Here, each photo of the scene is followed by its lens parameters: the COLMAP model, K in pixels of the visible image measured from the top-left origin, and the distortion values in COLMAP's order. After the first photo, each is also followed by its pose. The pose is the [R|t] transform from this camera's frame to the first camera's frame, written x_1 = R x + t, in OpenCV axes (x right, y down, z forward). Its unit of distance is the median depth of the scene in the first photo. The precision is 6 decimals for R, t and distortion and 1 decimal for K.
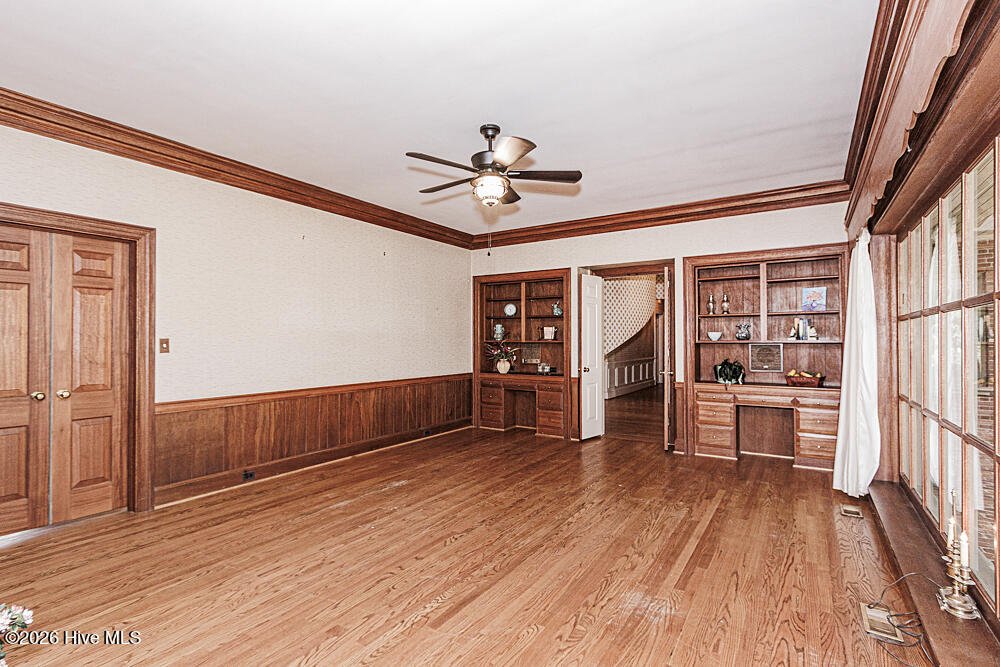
lens RADIAL K [[466.0, 0, 500.0], [0, 466.0, 333.5], [0, 0, 1]] dist [0.000985, -0.001753]
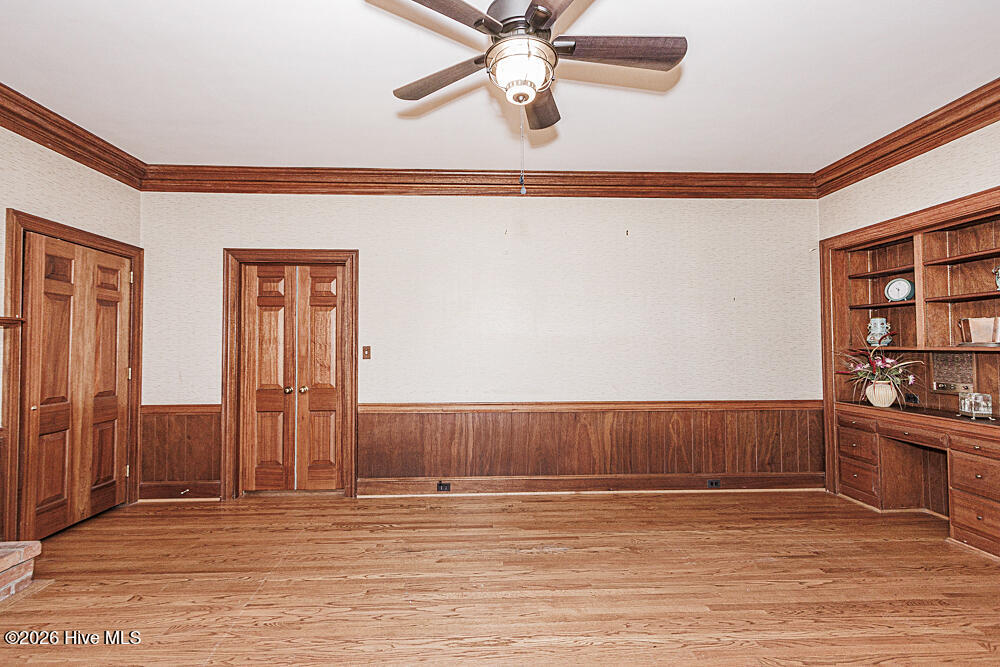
lens RADIAL K [[466.0, 0, 500.0], [0, 466.0, 333.5], [0, 0, 1]] dist [0.000985, -0.001753]
pose [[0.581780, -0.022172, -0.813044, 0.228173], [0.014468, 0.999752, -0.016911, 0.002258], [0.813217, -0.001924, 0.581957, 0.371217]]
